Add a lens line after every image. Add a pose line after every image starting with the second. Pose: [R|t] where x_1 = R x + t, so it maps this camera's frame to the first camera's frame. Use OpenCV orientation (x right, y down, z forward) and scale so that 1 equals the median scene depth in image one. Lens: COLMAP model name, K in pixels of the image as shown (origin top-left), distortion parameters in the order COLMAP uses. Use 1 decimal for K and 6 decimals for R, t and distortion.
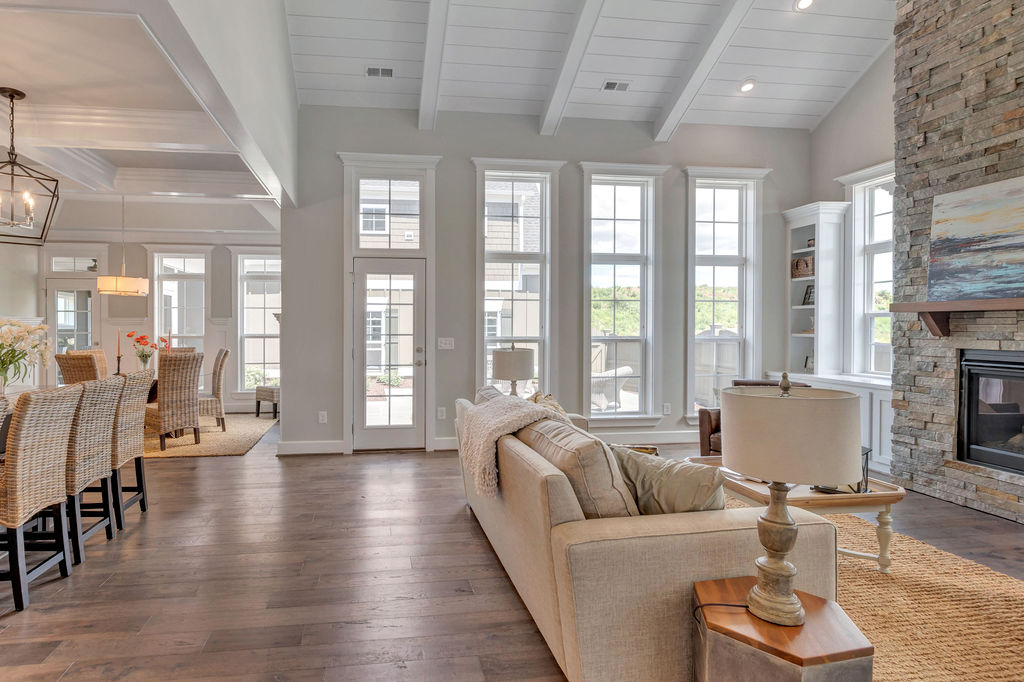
lens RADIAL K [[489.5, 0, 513.9], [0, 489.5, 330.6], [0, 0, 1]] dist [0.002119, -0.000014]
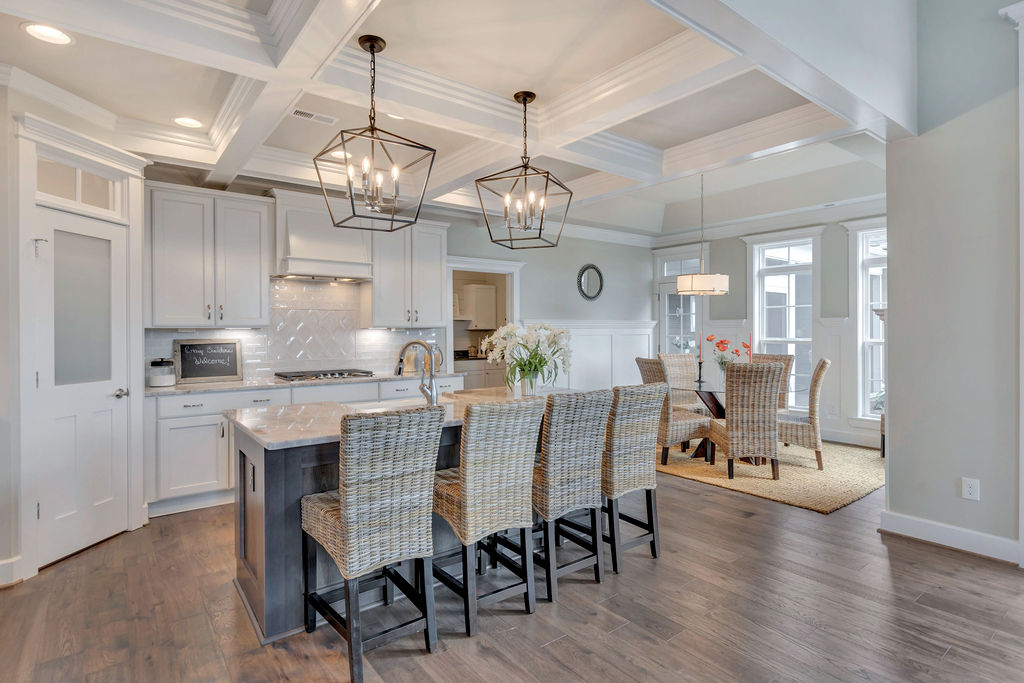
lens RADIAL K [[530.5, 0, 521.8], [0, 530.5, 327.4], [0, 0, 1]] dist [0.006185, 0.000985]
pose [[0.376069, -0.001488, -0.926591, -0.016306], [-0.006099, 0.999973, -0.004081, -0.007387], [0.926572, 0.007186, 0.376049, 0.401317]]
